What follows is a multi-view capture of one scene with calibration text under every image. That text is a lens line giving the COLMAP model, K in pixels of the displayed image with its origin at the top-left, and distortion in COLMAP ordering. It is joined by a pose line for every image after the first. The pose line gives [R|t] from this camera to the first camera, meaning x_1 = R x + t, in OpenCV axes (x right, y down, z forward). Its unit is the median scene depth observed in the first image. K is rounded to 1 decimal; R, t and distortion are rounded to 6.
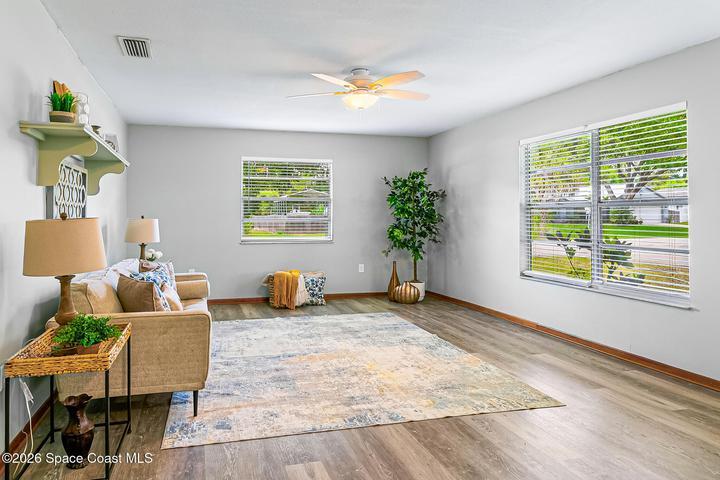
lens RADIAL K [[477.5, 0, 322.9], [0, 477.5, 215.1], [0, 0, 1]] dist [0.006000, 0.002936]
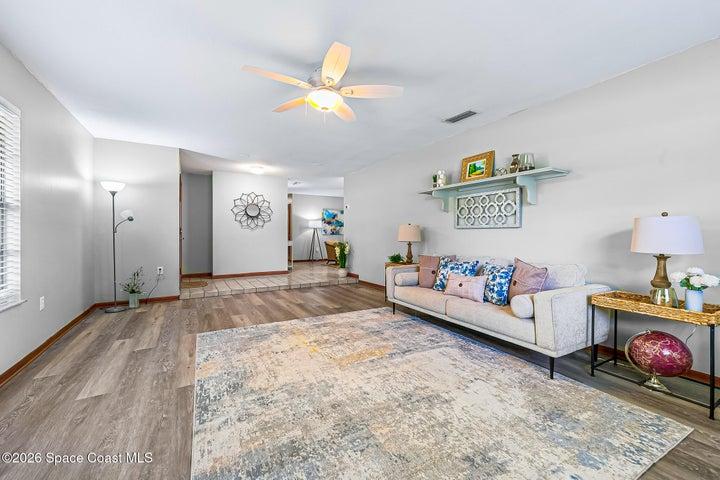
lens RADIAL K [[295.6, 0, 361.9], [0, 295.6, 237.0], [0, 0, 1]] dist [0.010119, -0.000336]
pose [[-0.964937, 0.006866, -0.262392, 0.174504], [0.004924, 0.999955, 0.008059, 0.039634], [0.262435, 0.006484, -0.964928, 1.710655]]
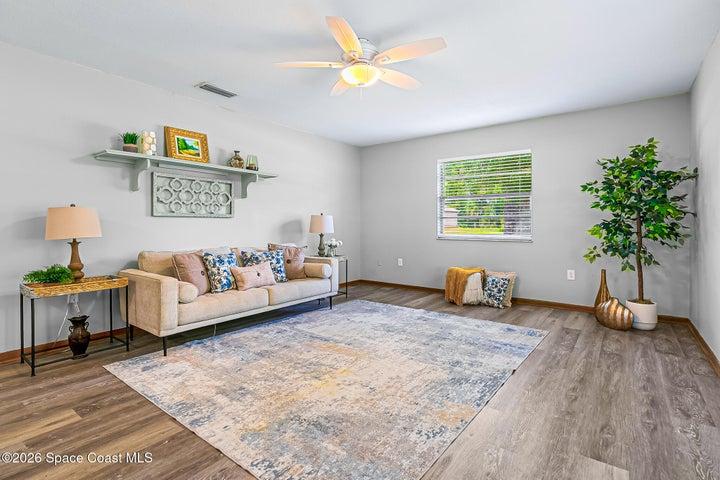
lens RADIAL K [[357.2, 0, 359.0], [0, 357.2, 227.9], [0, 0, 1]] dist [0.005671, 0.000312]
pose [[0.617841, 0.009763, -0.786242, 0.639403], [0.002528, 0.999893, 0.014403, 0.037602], [0.786299, -0.010887, 0.617751, 0.612150]]
